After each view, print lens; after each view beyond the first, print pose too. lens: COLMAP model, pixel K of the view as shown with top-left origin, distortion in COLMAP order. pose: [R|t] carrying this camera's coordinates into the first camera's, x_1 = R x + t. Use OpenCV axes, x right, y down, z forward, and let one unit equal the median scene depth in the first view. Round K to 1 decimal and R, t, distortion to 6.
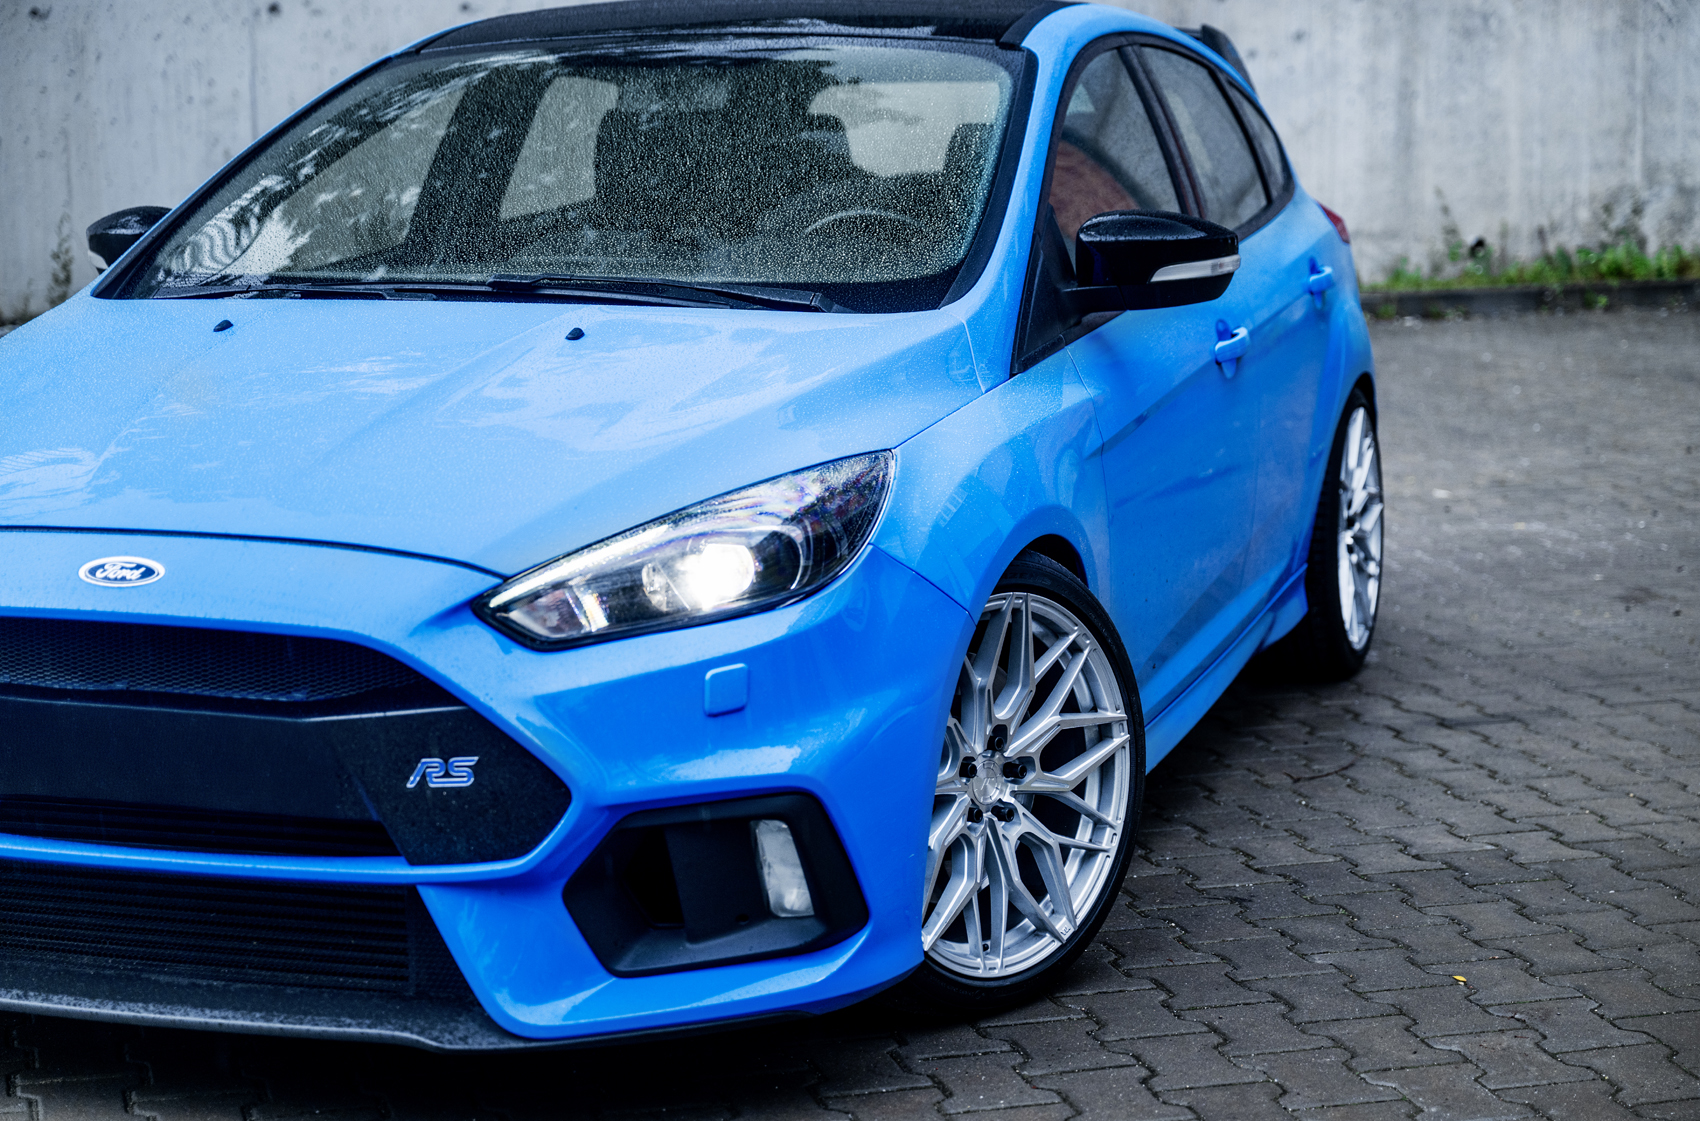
lens RADIAL K [[3158.2, 0, 866.2], [0, 3158.2, 561.1], [0, 0, 1]] dist [-0.012296, 0.000000]
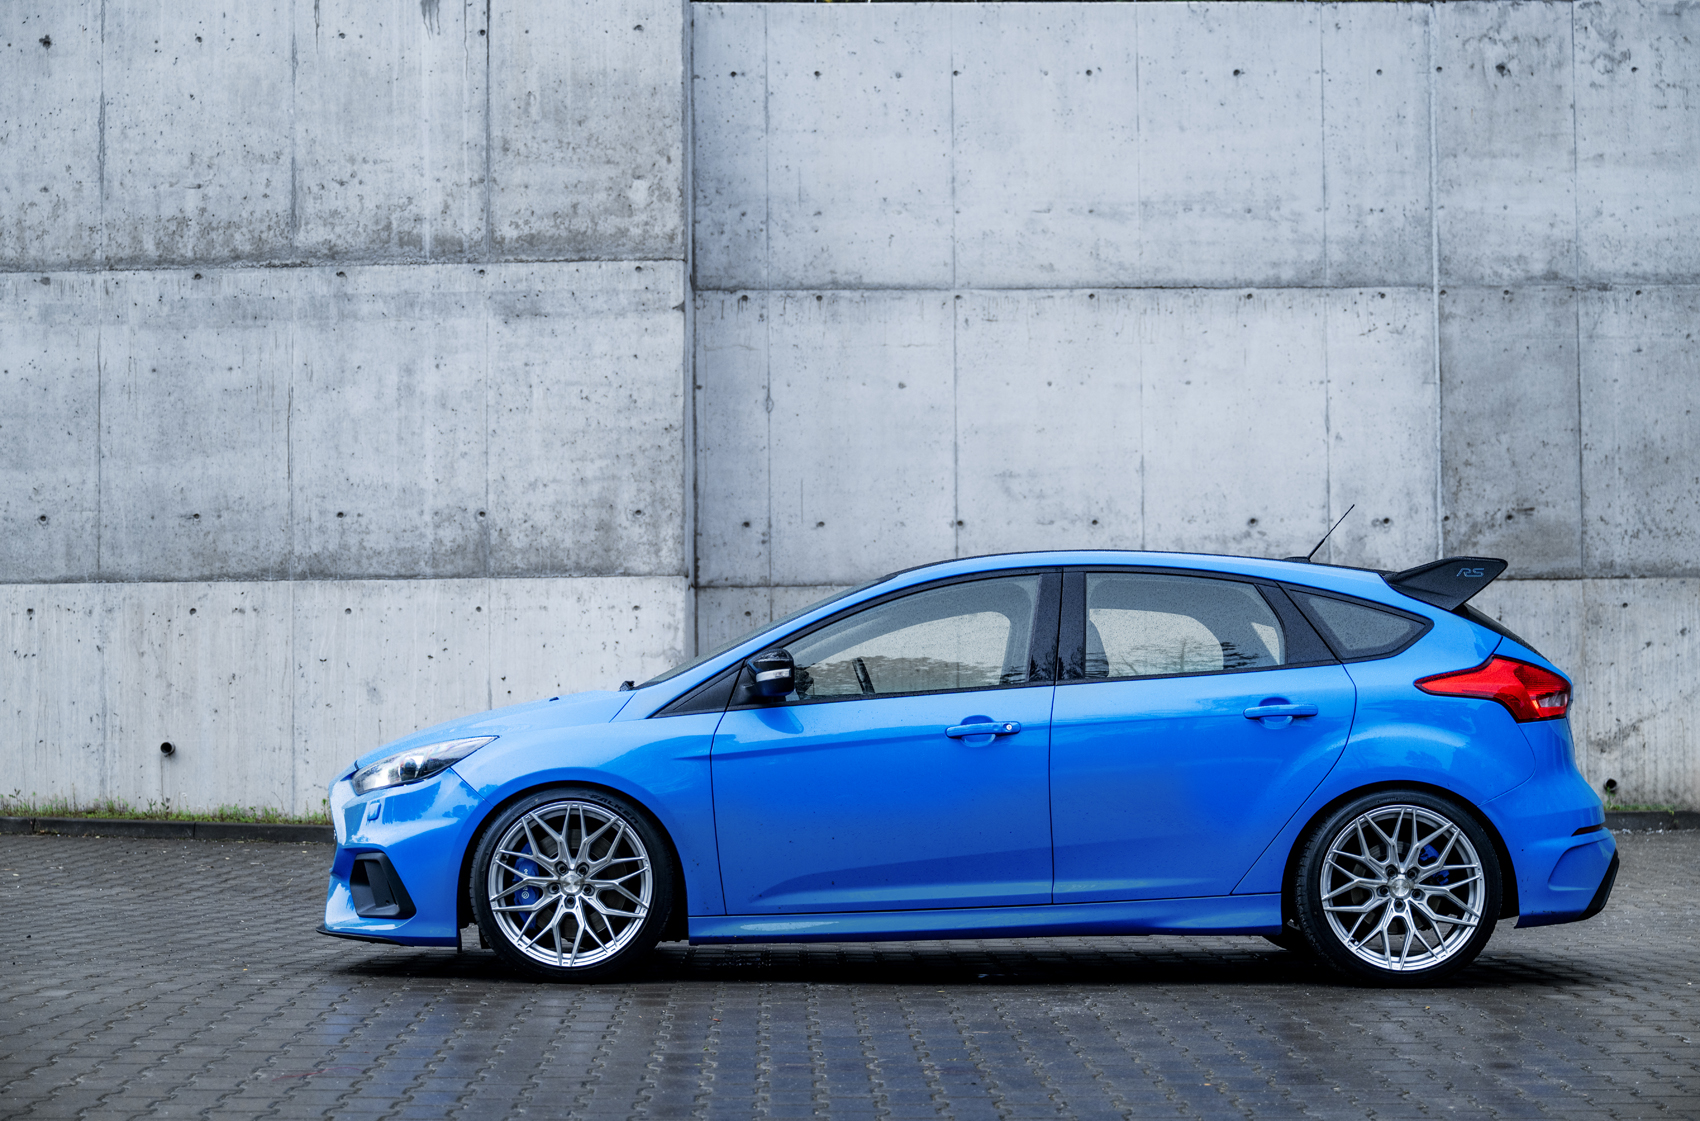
lens RADIAL K [[2721.9, 0, 852.5], [0, 2721.9, 563.3], [0, 0, 1]] dist [0.005630, 0.000000]
pose [[0.968099, -0.007707, -0.250451, 0.281594], [-0.044496, 0.978353, -0.202102, 0.233475], [0.246587, 0.206799, 0.946799, -0.891326]]
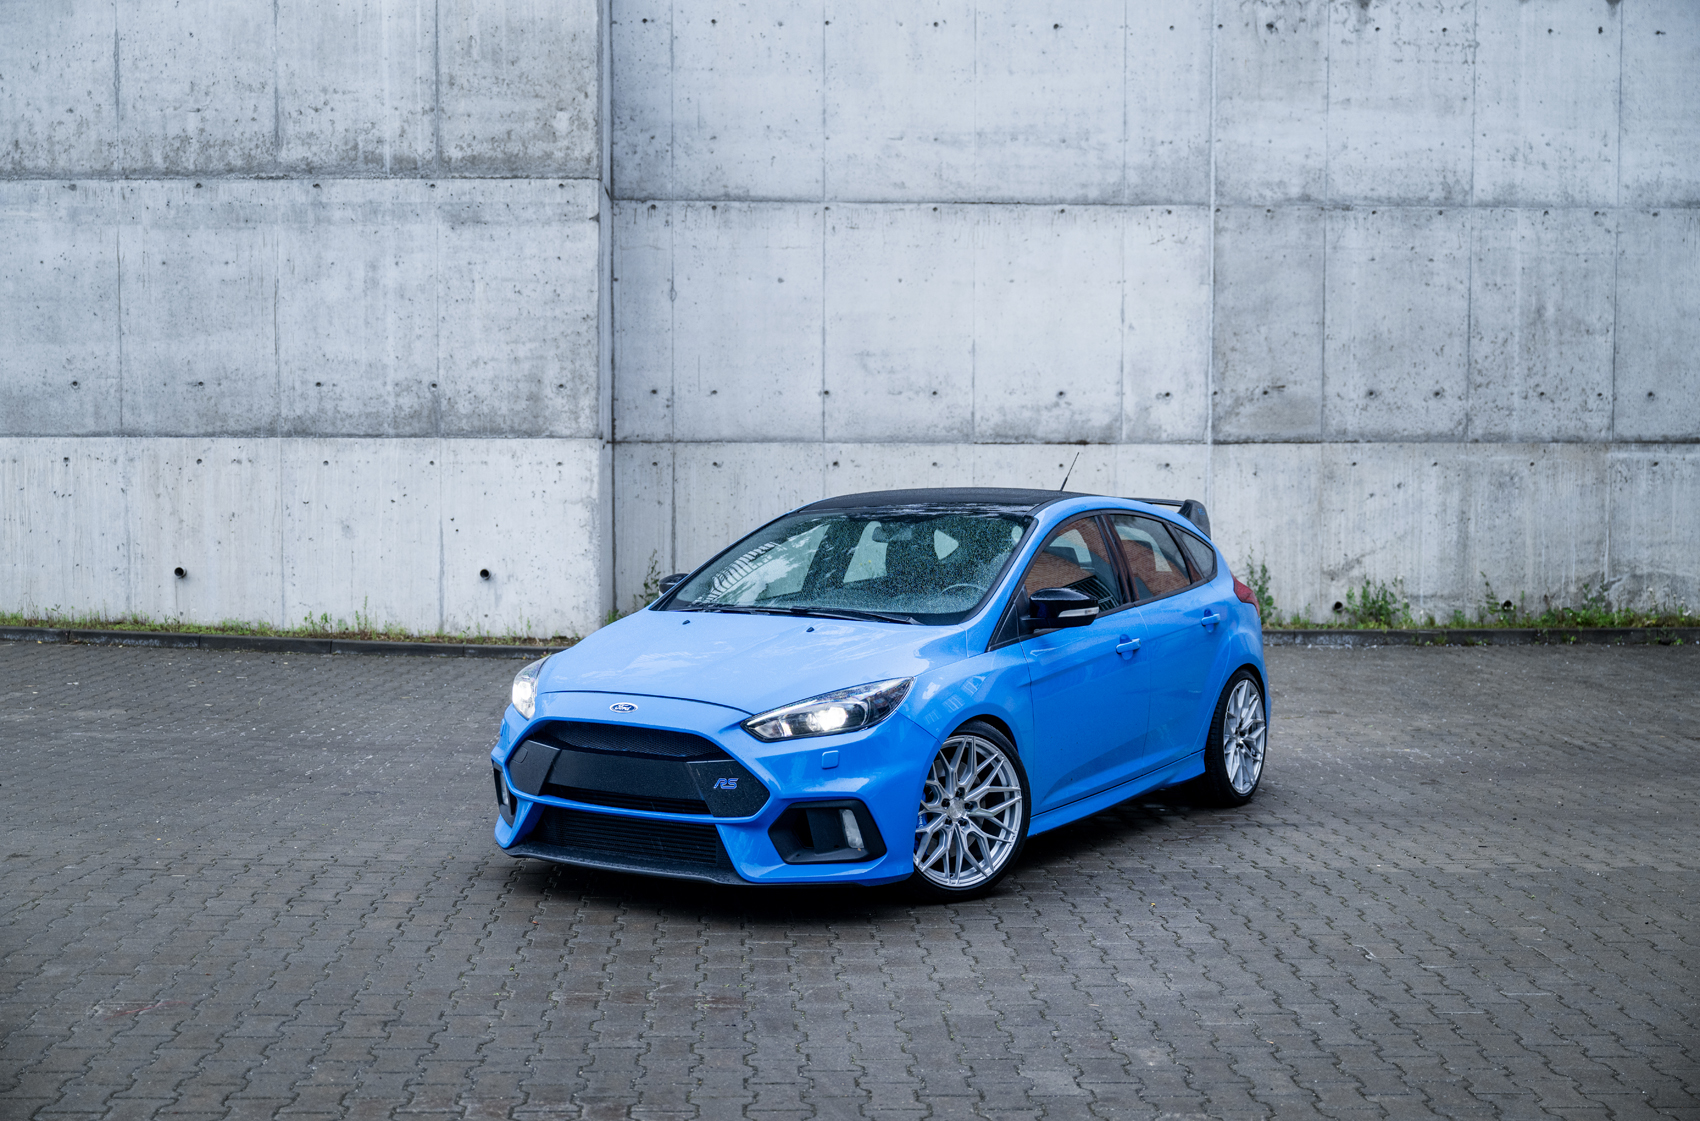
lens RADIAL K [[2036.3, 0, 853.3], [0, 2036.3, 555.8], [0, 0, 1]] dist [0.002727, 0.000000]
pose [[0.975099, 0.025688, -0.220278, 0.309807], [-0.050524, 0.992881, -0.107866, 0.047016], [0.215939, 0.116309, 0.969455, -0.628332]]
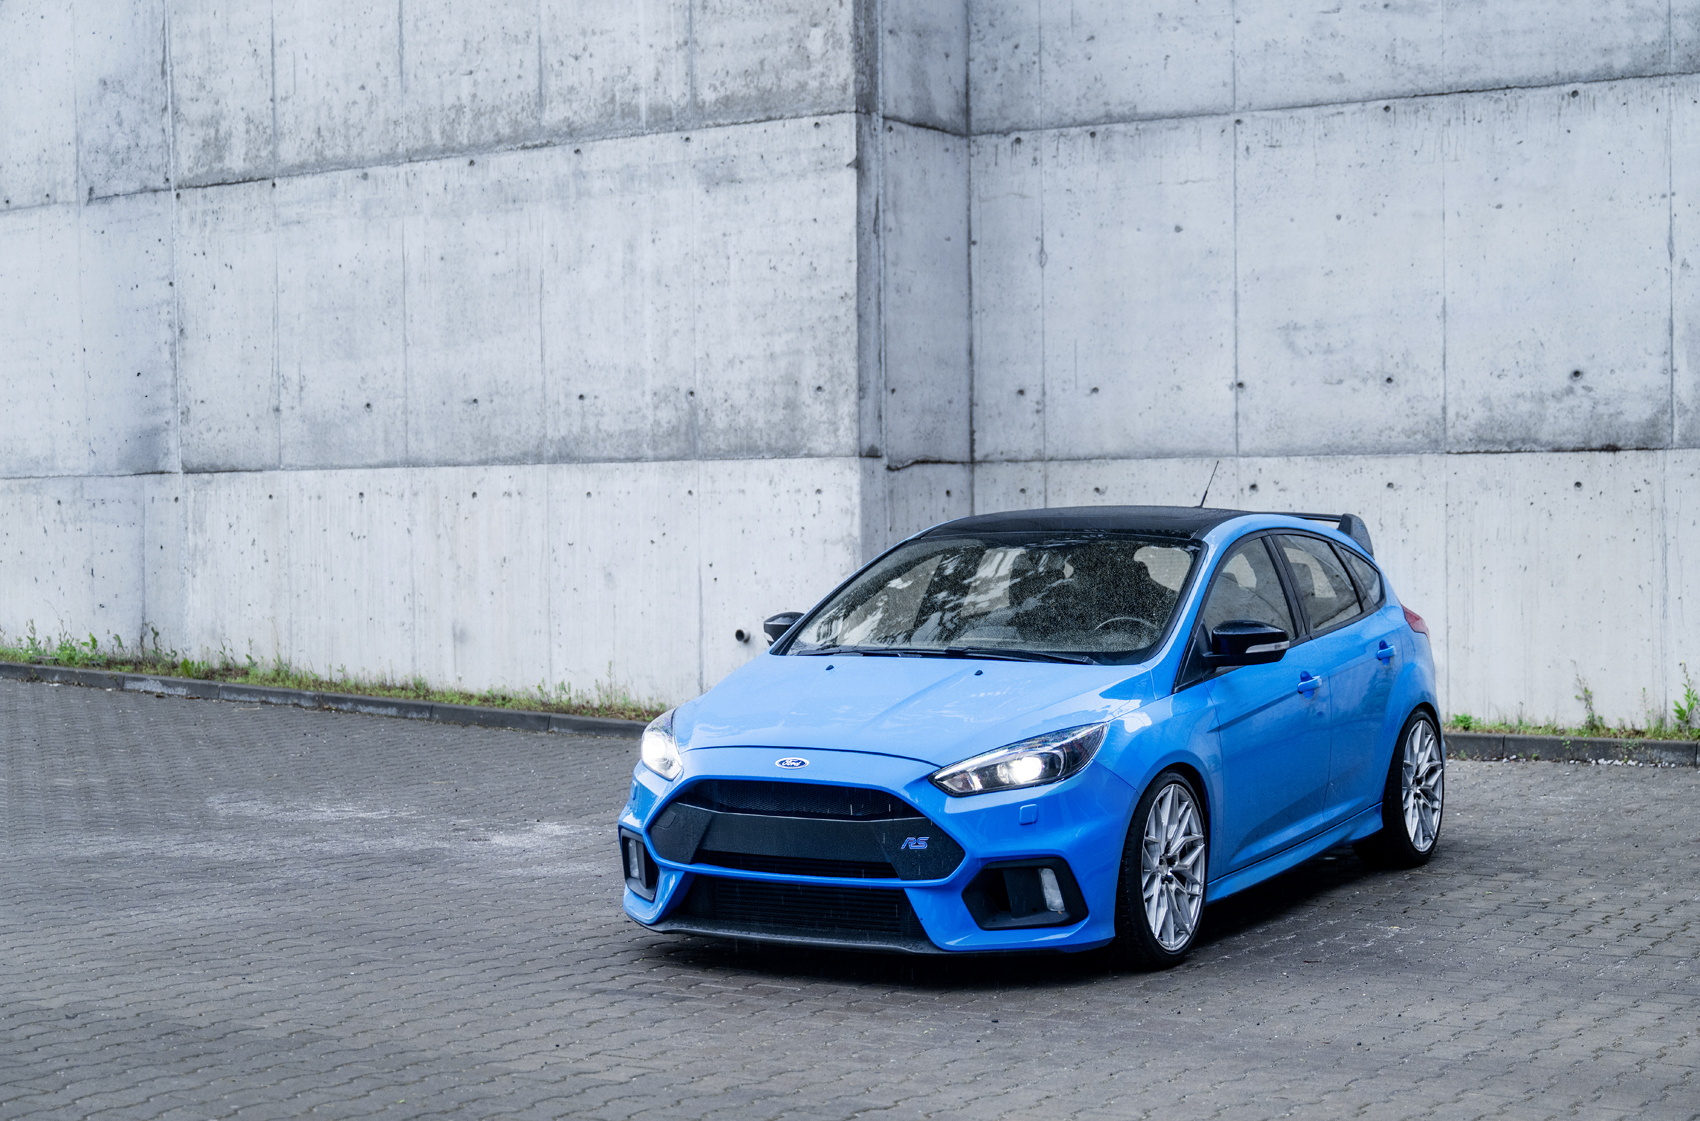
lens RADIAL K [[2806.5, 0, 859.8], [0, 2806.5, 558.8], [0, 0, 1]] dist [0.001771, 0.000000]
pose [[0.685958, 0.017977, -0.727419, 1.765861], [-0.117721, 0.989267, -0.086563, -0.068677], [0.718056, 0.145011, 0.680711, 0.226934]]
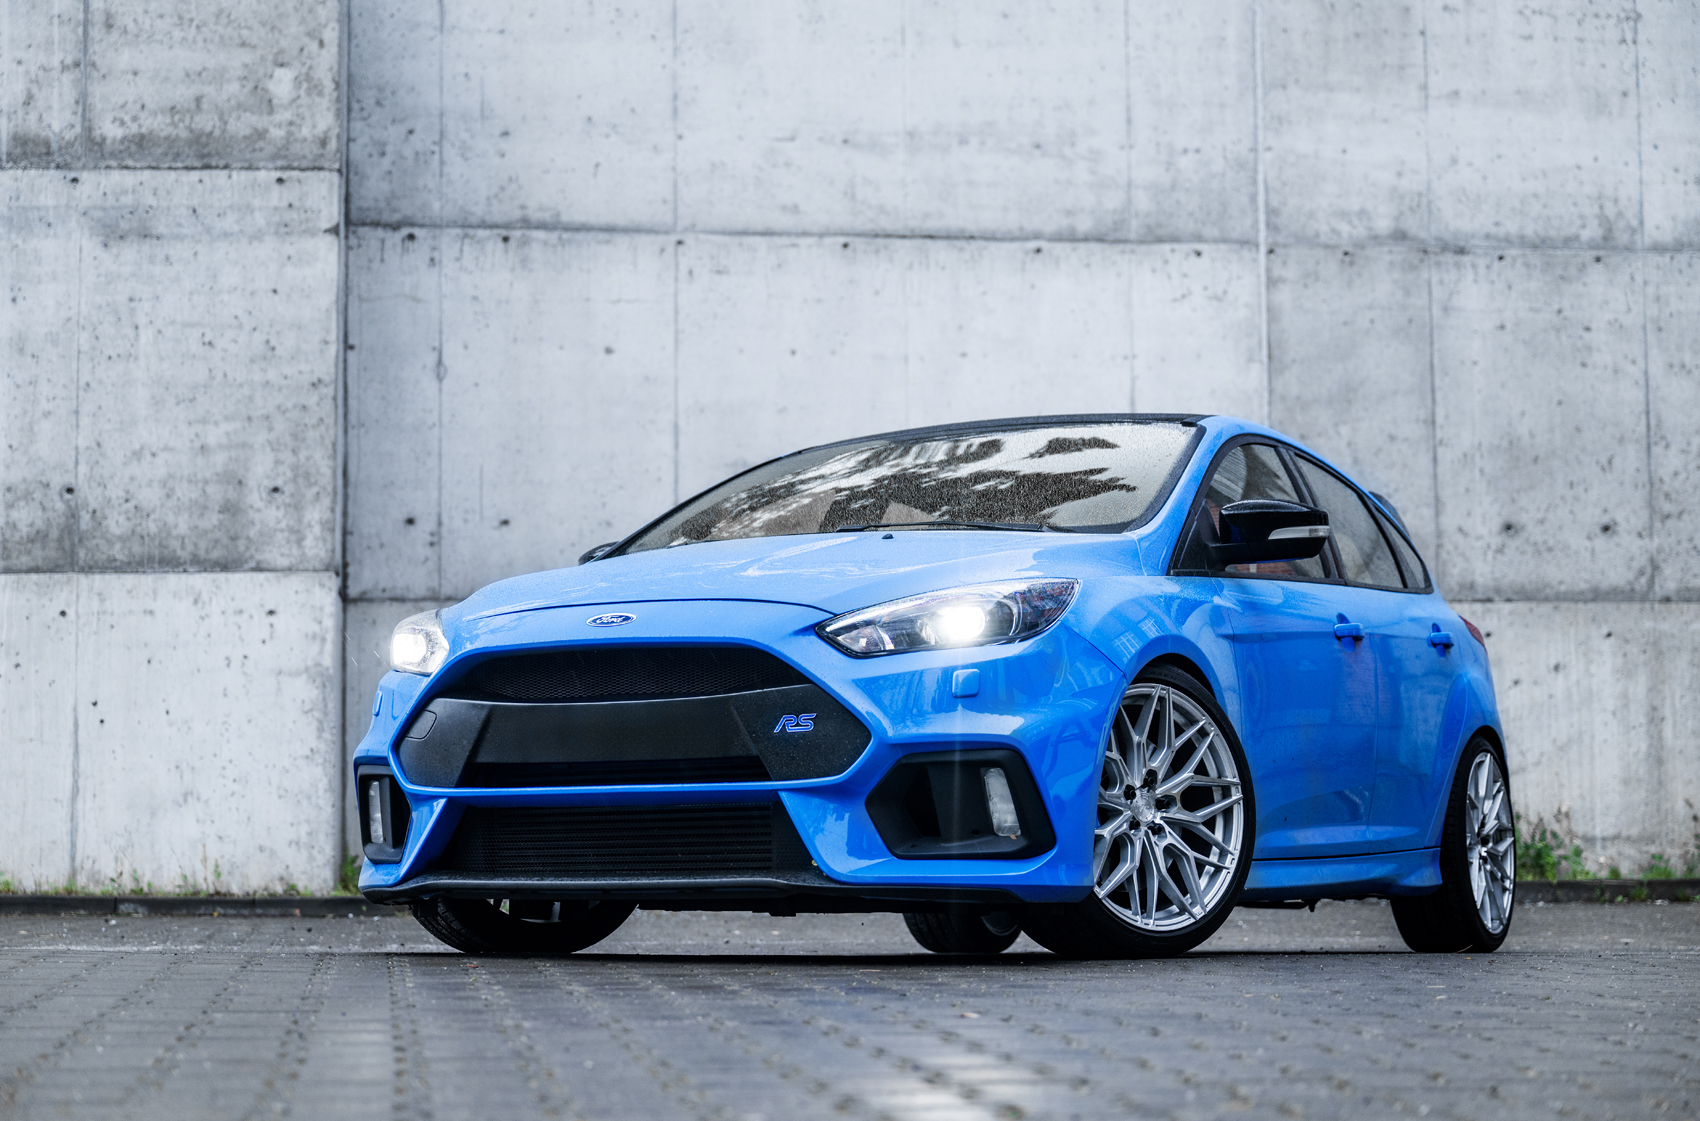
lens RADIAL K [[3113.4, 0, 846.5], [0, 3113.4, 570.5], [0, 0, 1]] dist [0.005936, 0.000000]
pose [[0.991367, -0.009648, -0.130761, 0.093193], [-0.024478, 0.966139, -0.256860, 0.349215], [0.128812, 0.257843, 0.957562, -0.510366]]
